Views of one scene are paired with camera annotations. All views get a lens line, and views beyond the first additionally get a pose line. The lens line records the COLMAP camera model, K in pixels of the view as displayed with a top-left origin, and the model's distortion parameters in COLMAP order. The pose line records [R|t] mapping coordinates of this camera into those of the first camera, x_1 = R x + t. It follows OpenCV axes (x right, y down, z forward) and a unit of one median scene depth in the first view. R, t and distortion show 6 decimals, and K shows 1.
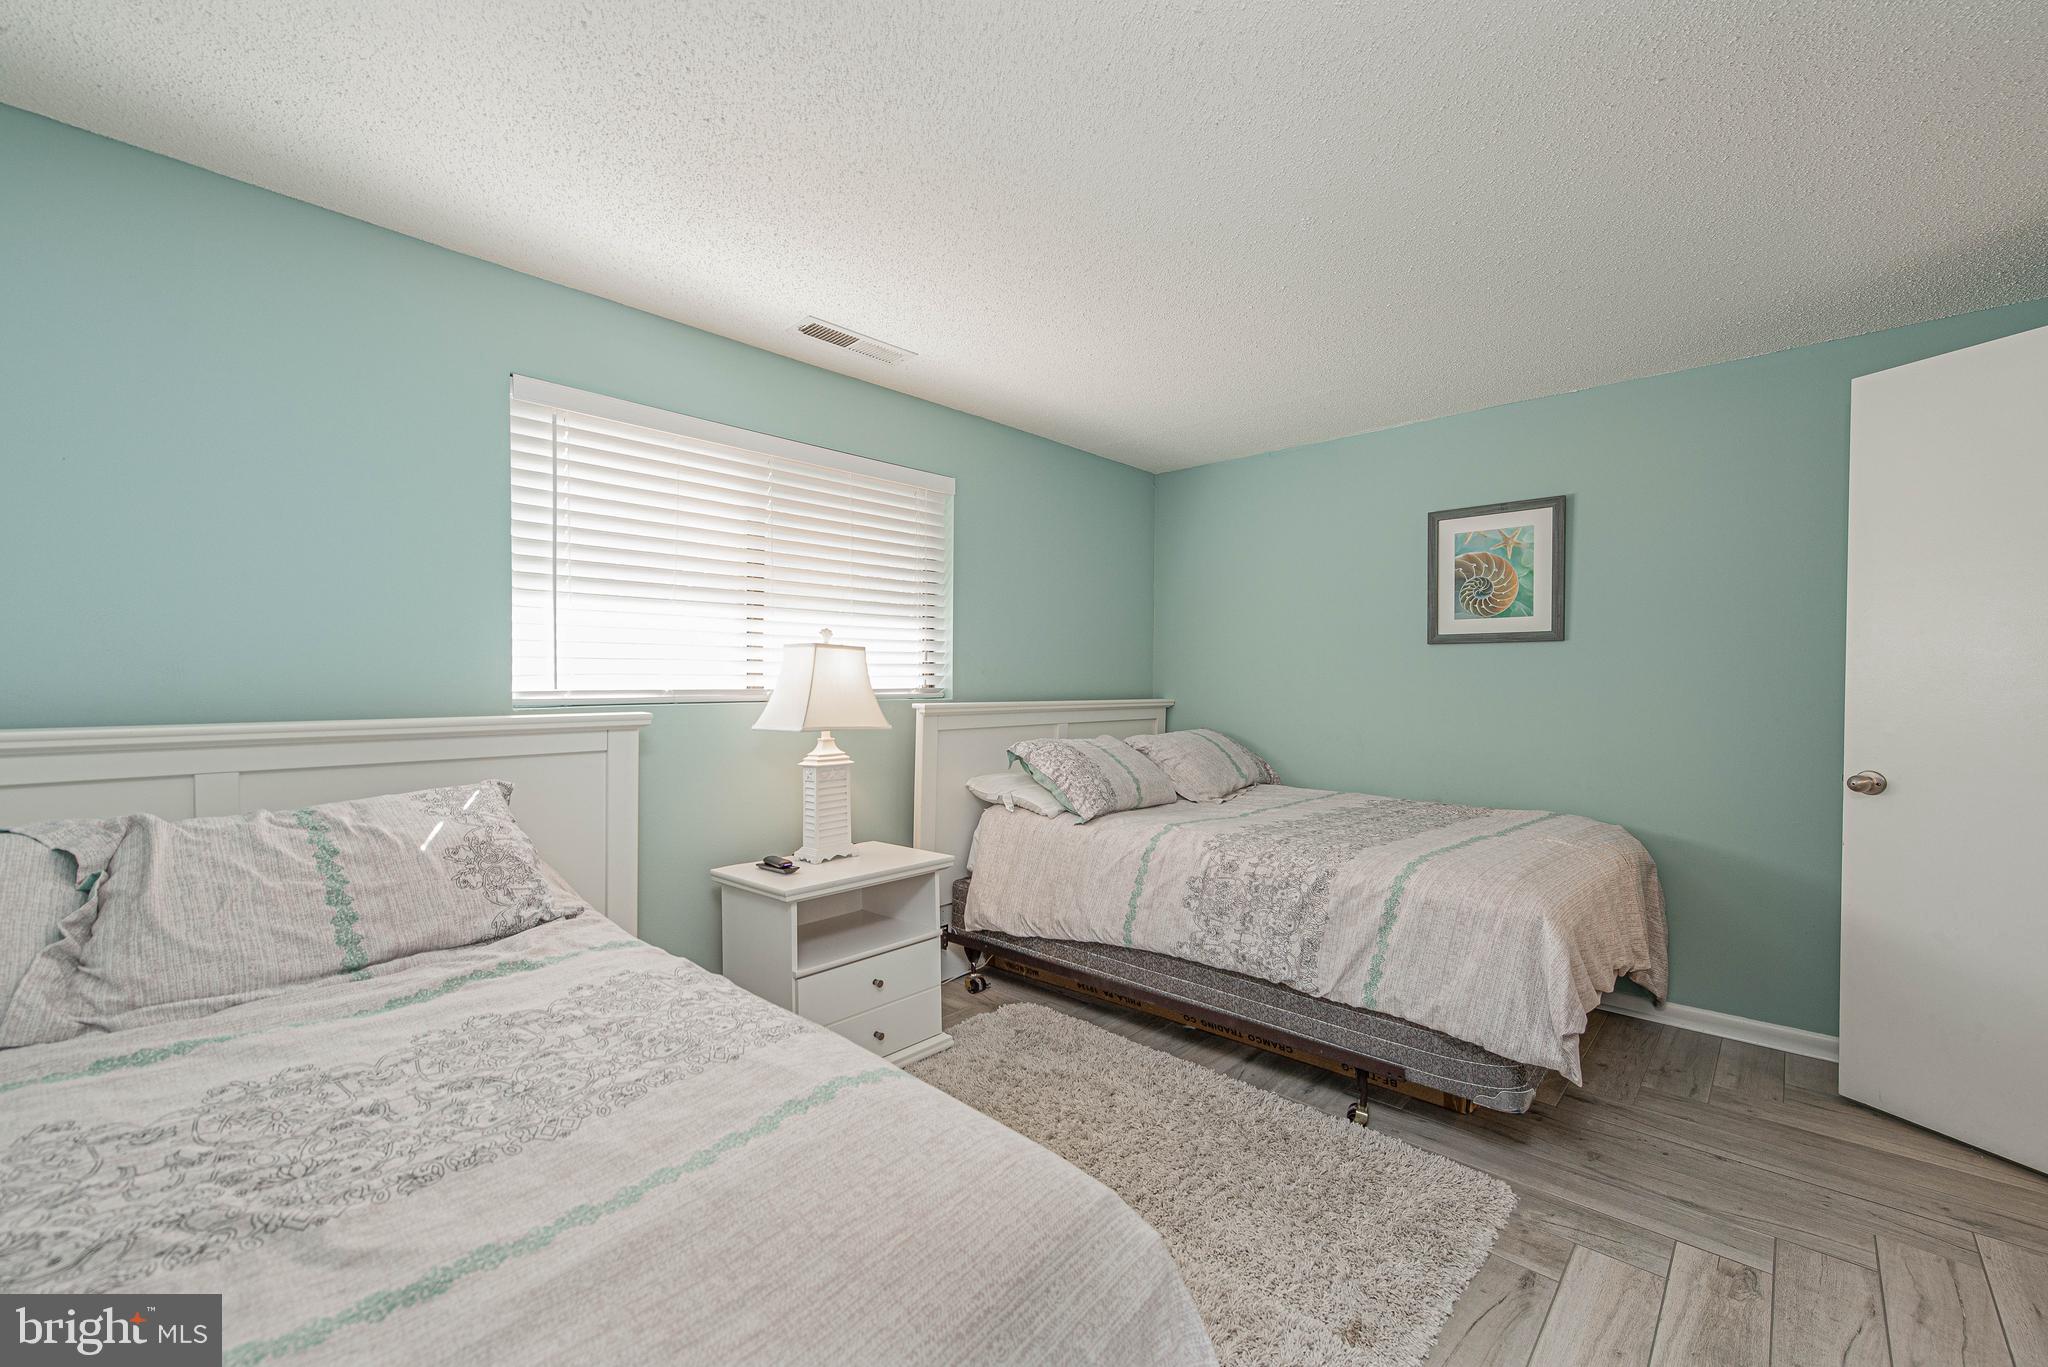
lens RADIAL K [[846.1, 0, 1024.0], [0, 846.1, 683.5], [0, 0, 1]] dist [0.000028, -0.000062]
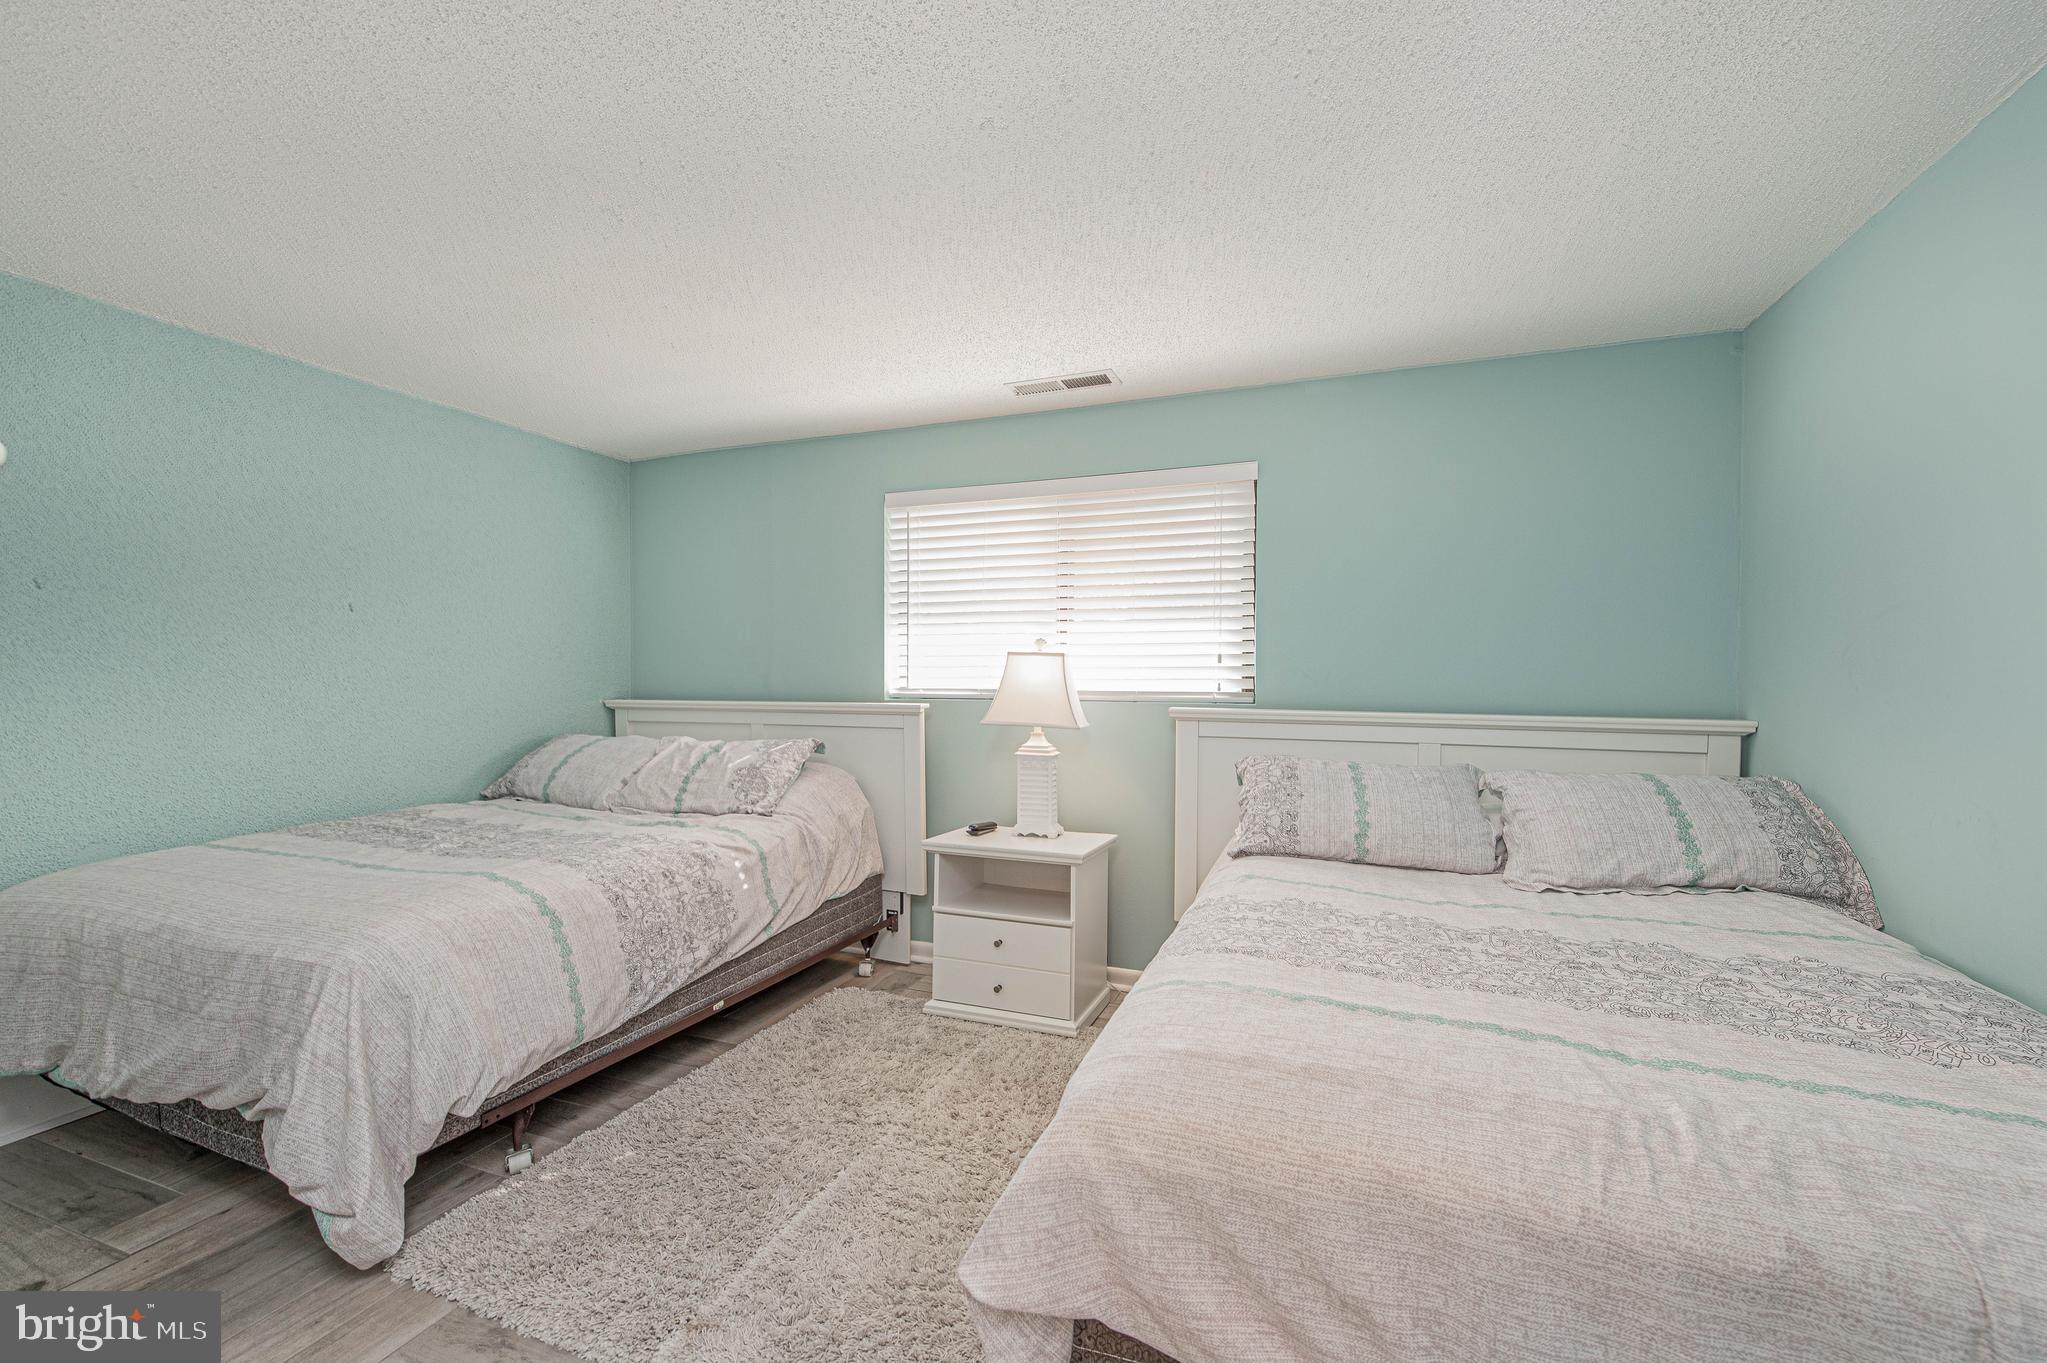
lens RADIAL K [[845.7, 0, 1023.5], [0, 845.7, 681.5], [0, 0, 1]] dist [0.000028, -0.000062]
pose [[0.362948, 0.005008, -0.931796, 0.844529], [-0.008704, 0.999960, 0.001984, -0.007899], [0.931769, 0.007390, 0.362977, 0.556569]]
